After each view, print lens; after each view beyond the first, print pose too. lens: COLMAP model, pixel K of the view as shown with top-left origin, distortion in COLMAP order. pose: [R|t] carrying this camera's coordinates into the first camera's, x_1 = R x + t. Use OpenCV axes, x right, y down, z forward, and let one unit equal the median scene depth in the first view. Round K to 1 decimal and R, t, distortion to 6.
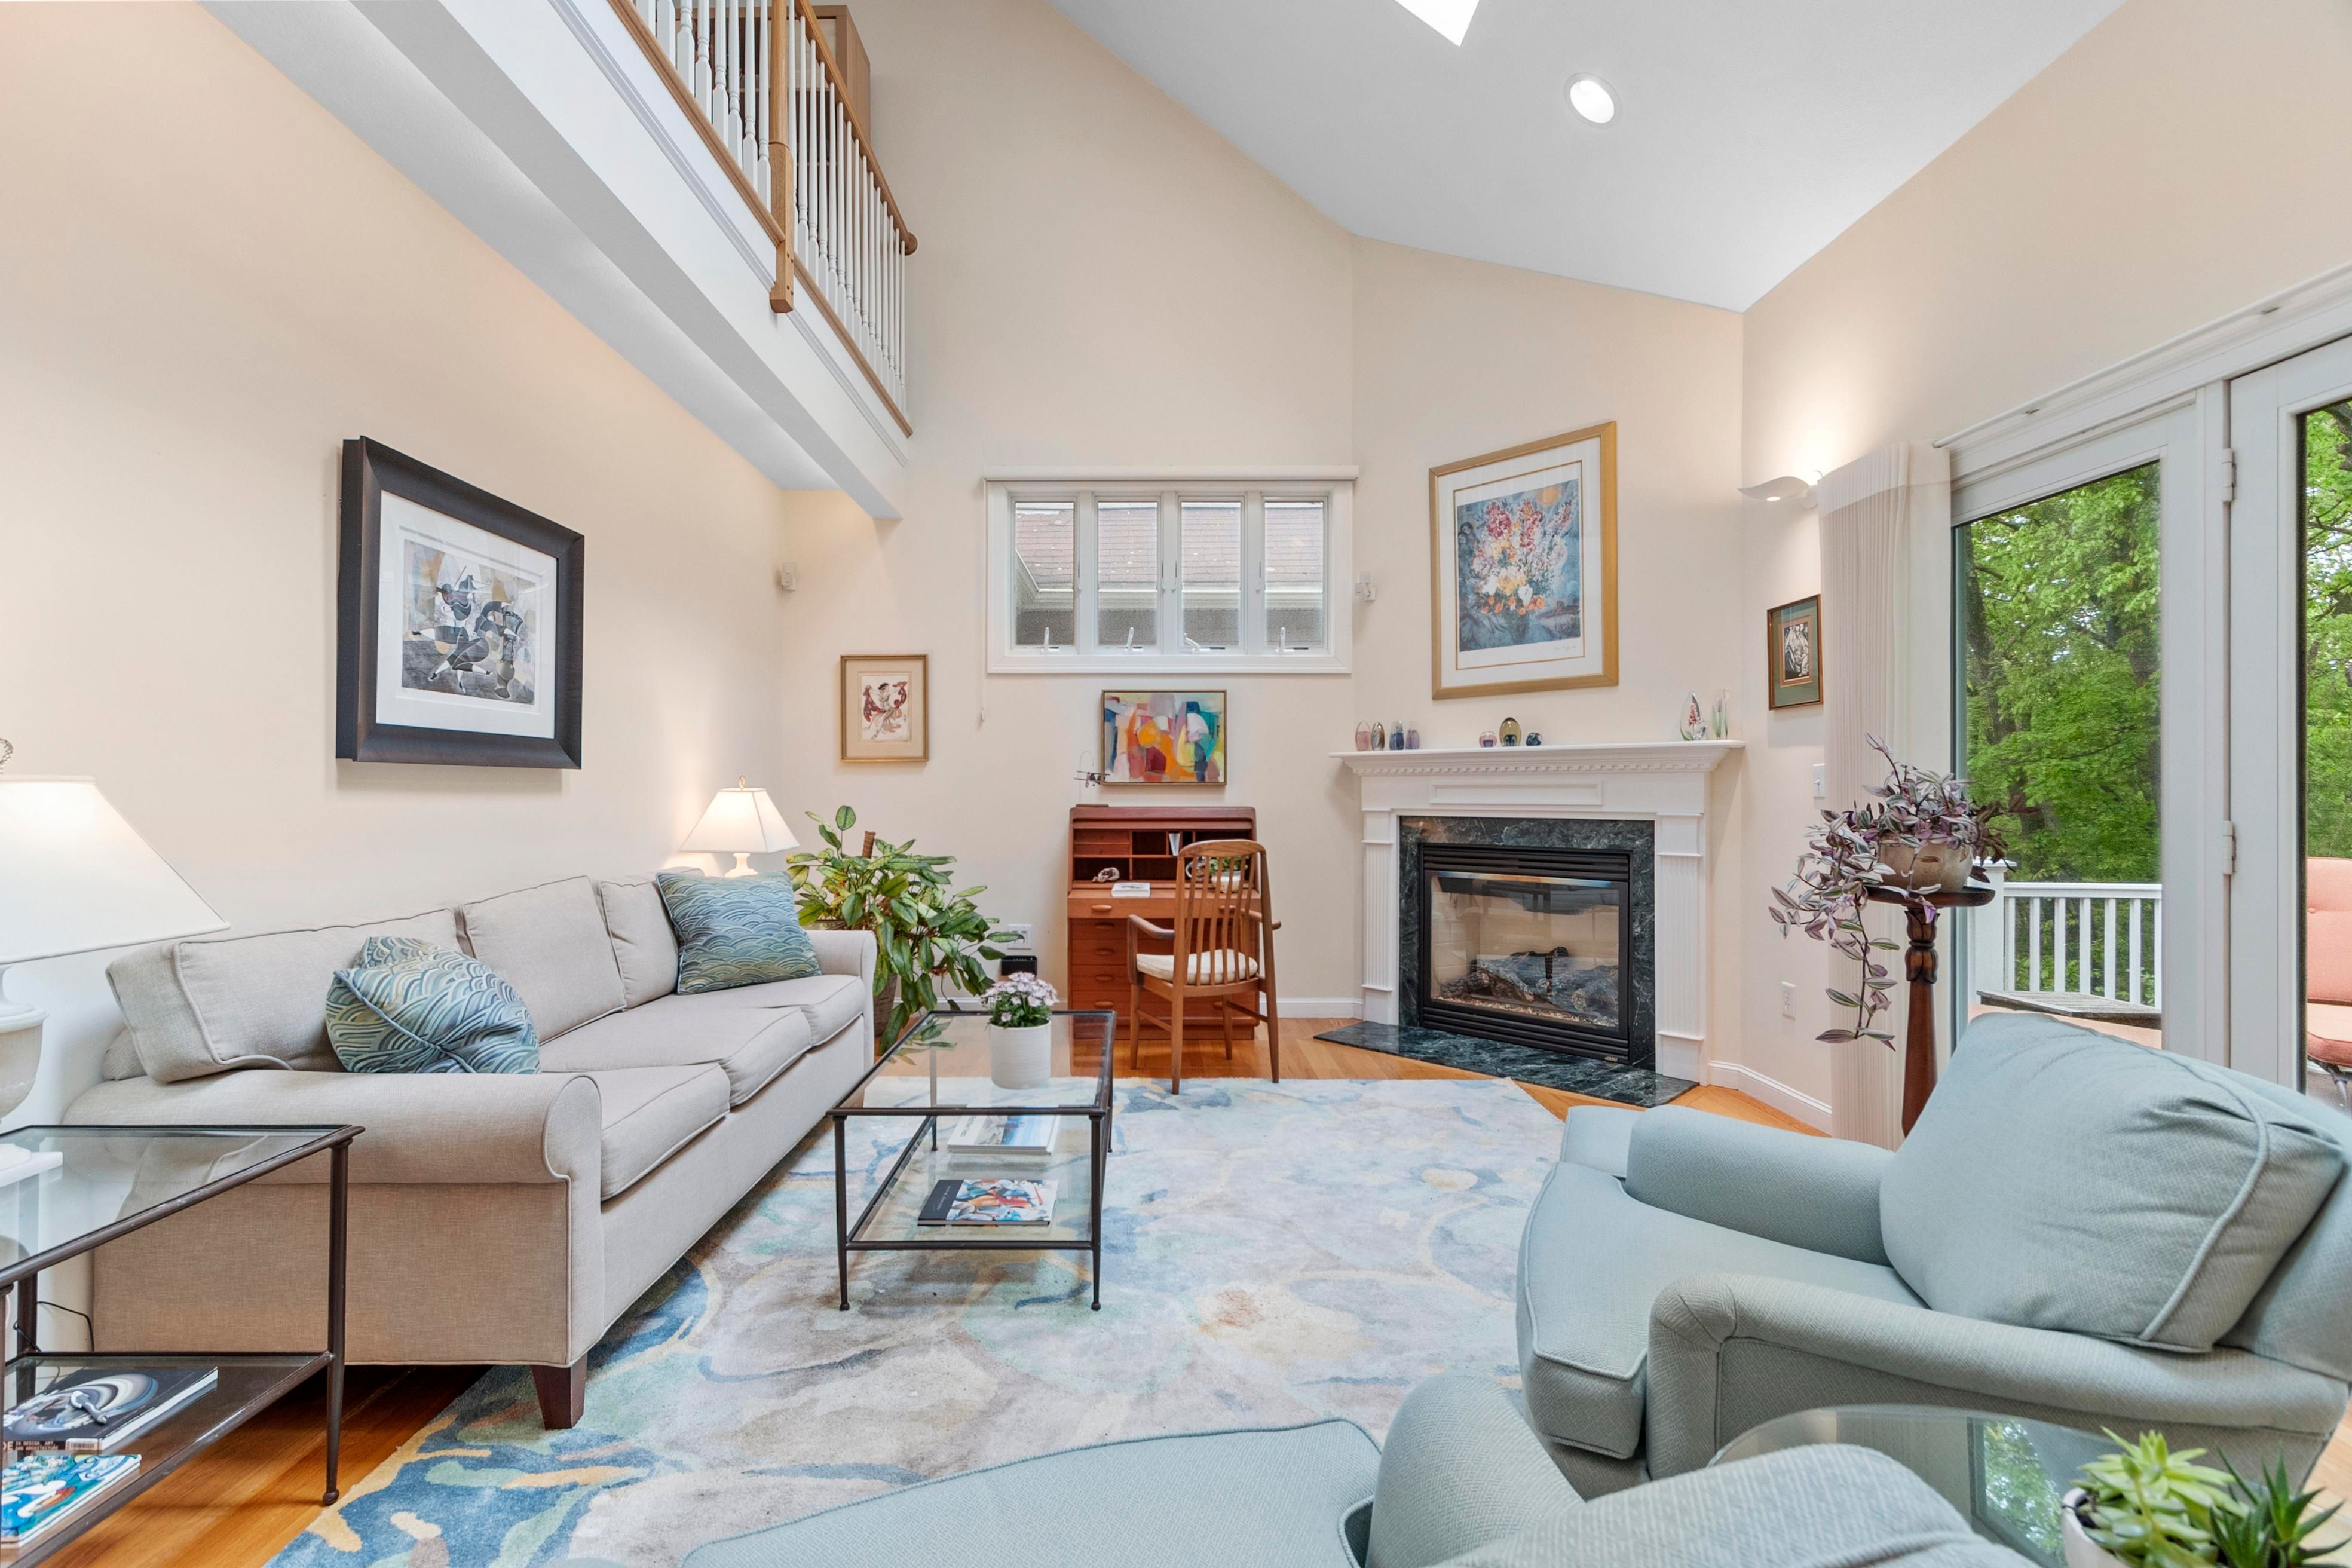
lens RADIAL K [[1034.4, 0, 1138.7], [0, 1034.4, 785.9], [0, 0, 1]] dist [0.002681, -0.000598]
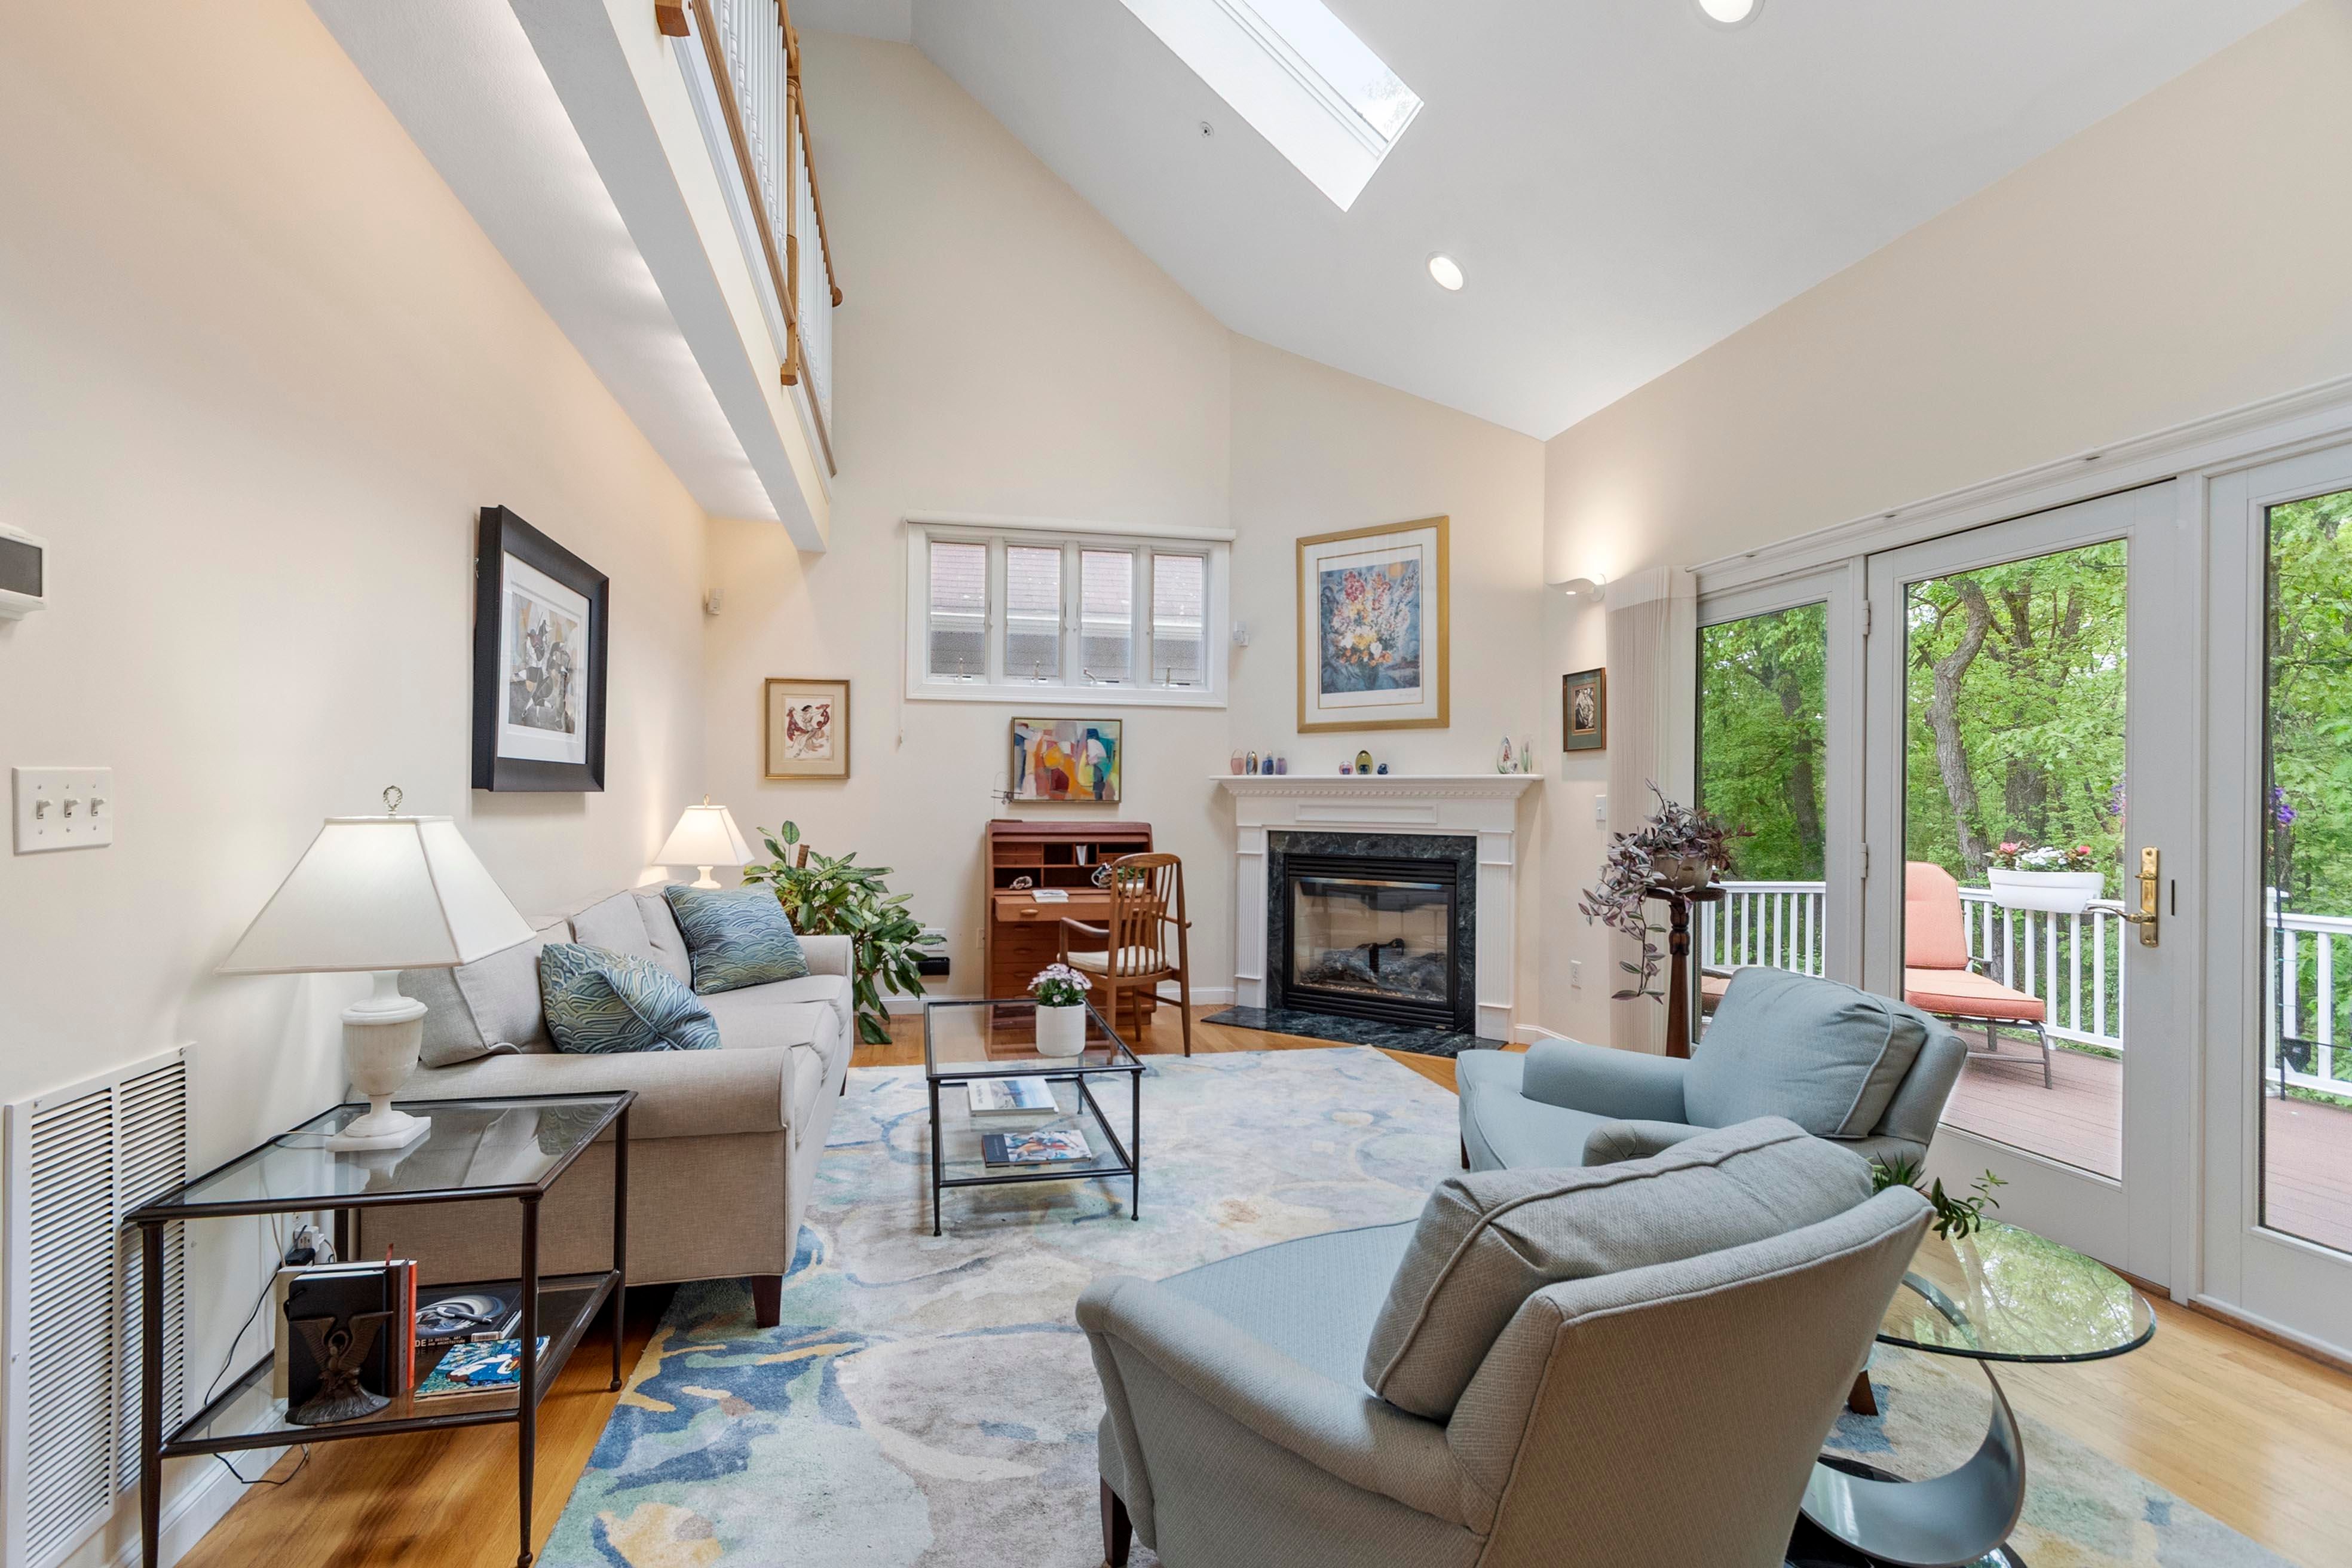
lens RADIAL K [[1034.4, 0, 1132.0], [0, 1034.4, 790.3], [0, 0, 1]] dist [0.000066, 0.001437]
pose [[0.978449, 0.009370, 0.206277, -0.156964], [-0.009471, 0.999955, -0.000500, -0.016099], [-0.206273, -0.001465, 0.978493, -0.132460]]
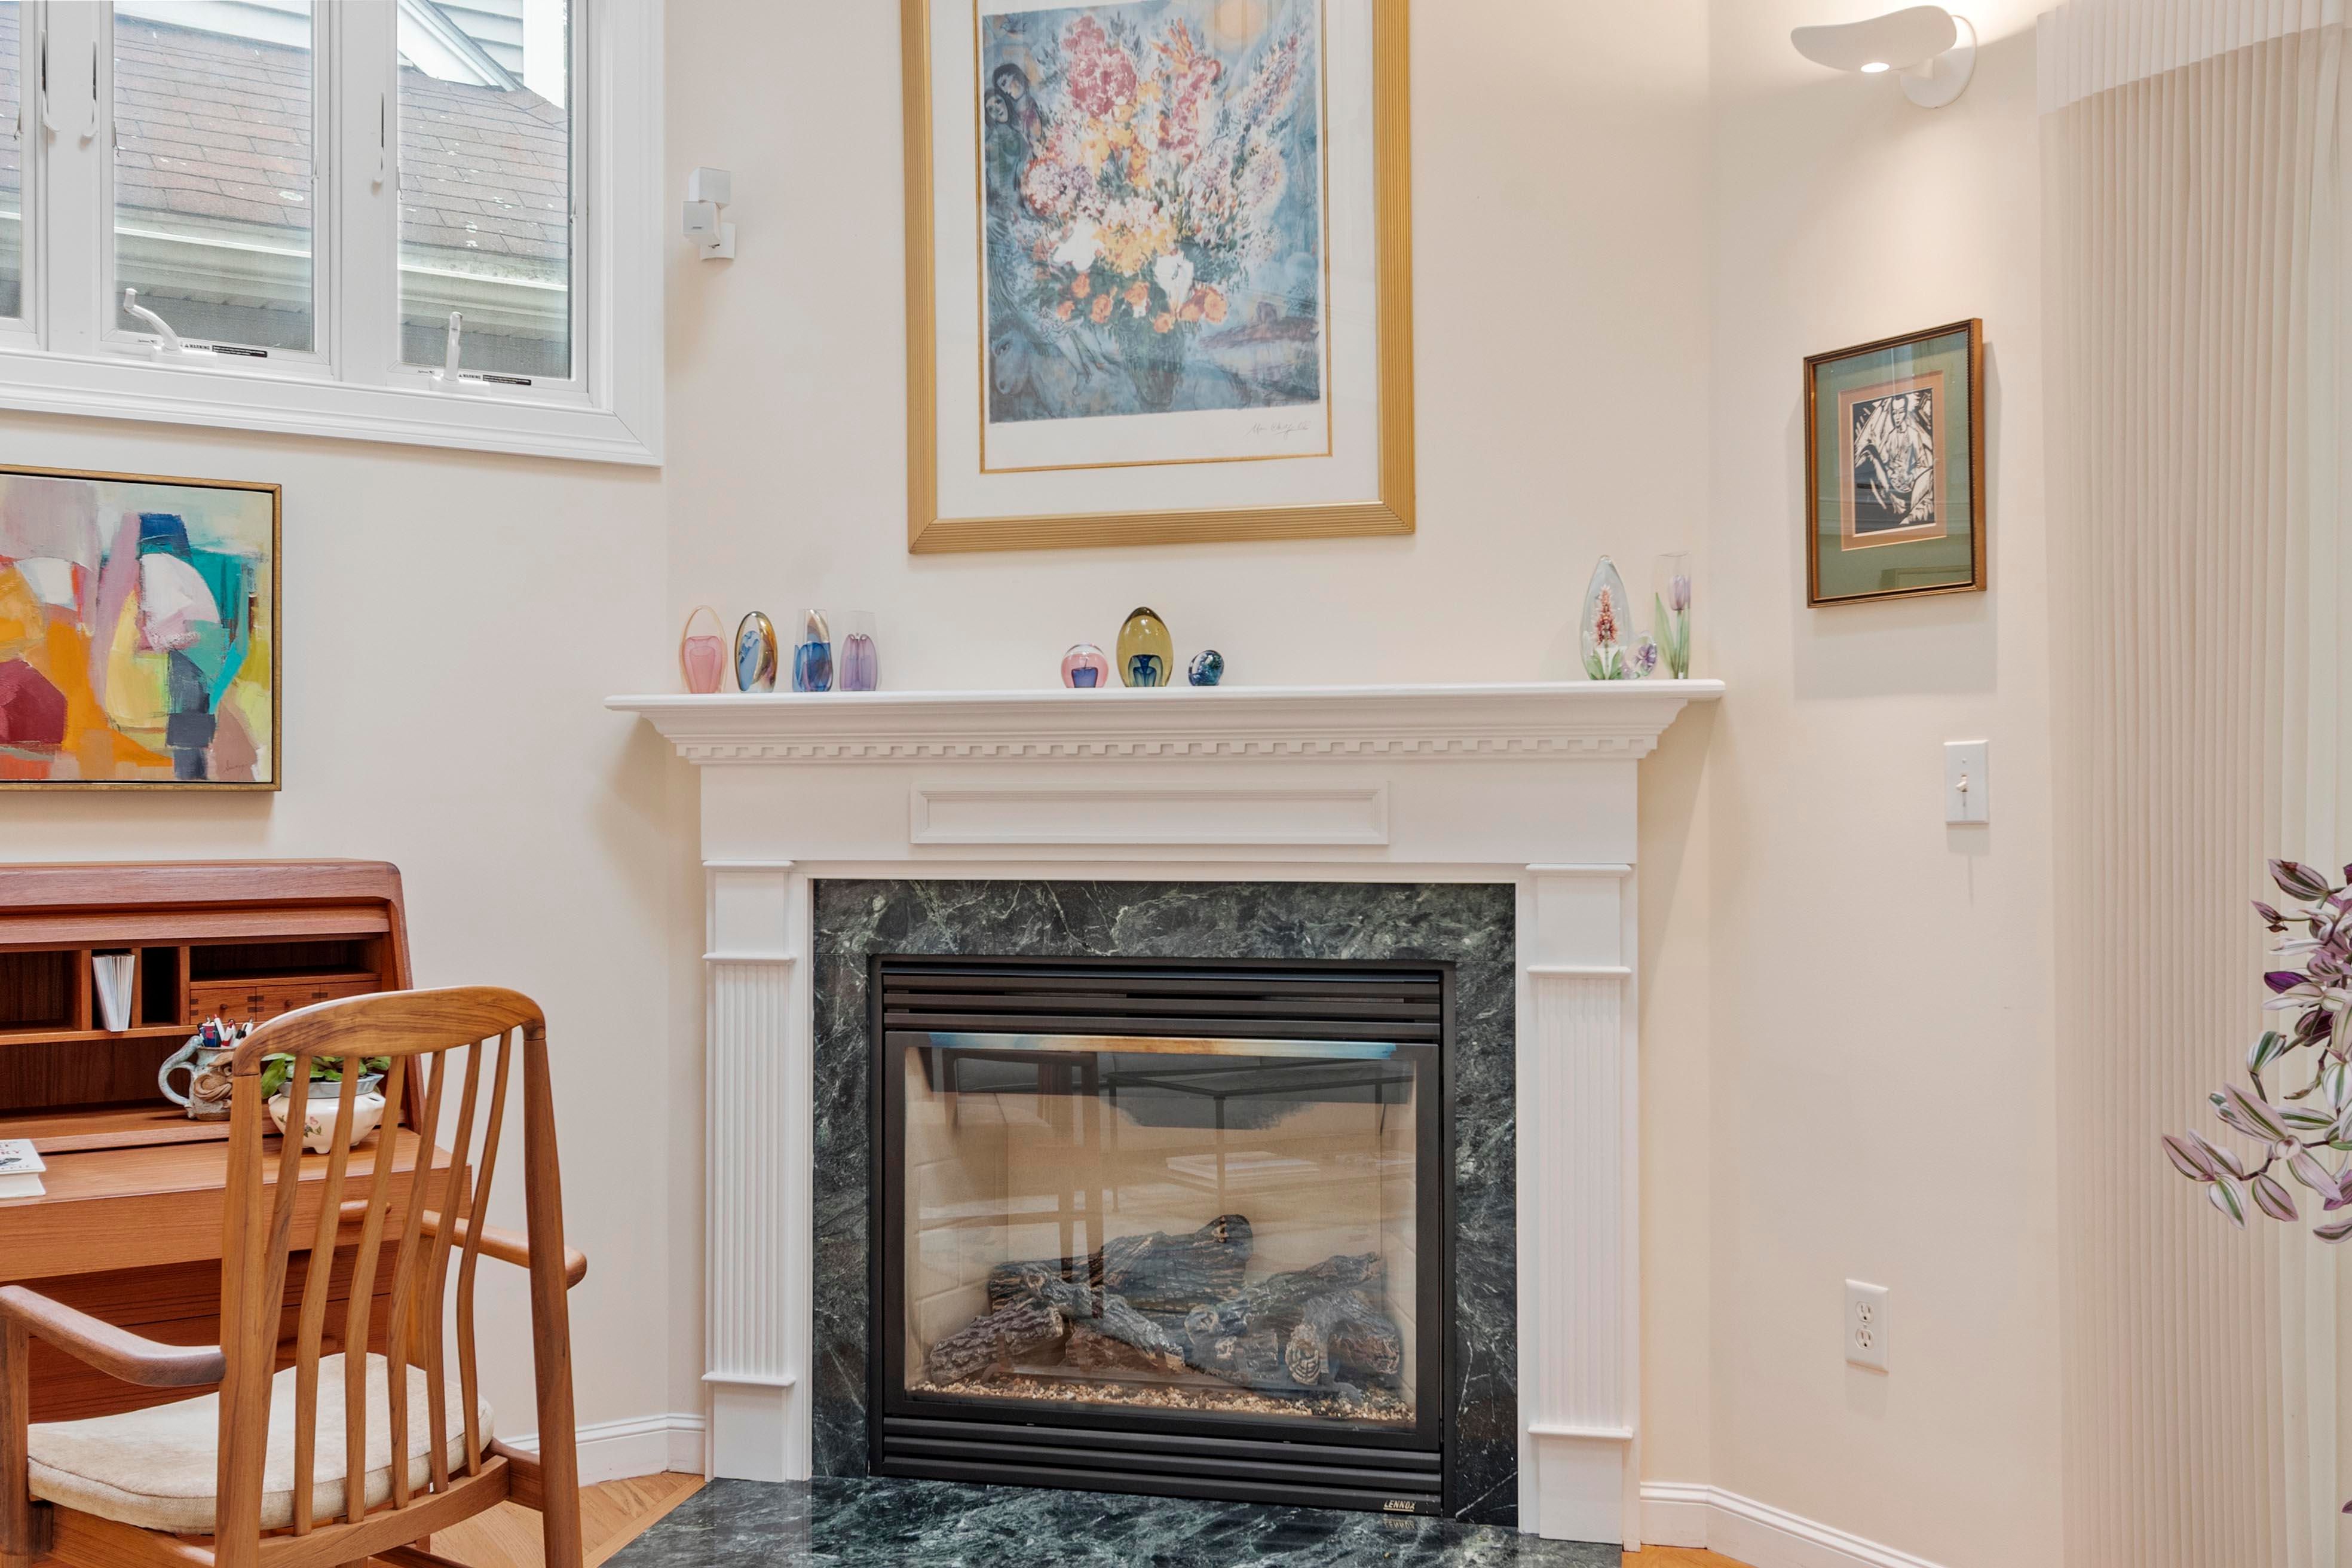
lens RADIAL K [[2161.9, 0, 1114.0], [0, 2161.9, 801.9], [0, 0, 1]] dist [0.022331, -0.003457]
pose [[0.846772, -0.000797, 0.531955, -0.056866], [-0.000735, 0.999996, 0.002669, 0.000547], [-0.531955, -0.002651, 0.846768, 0.354680]]
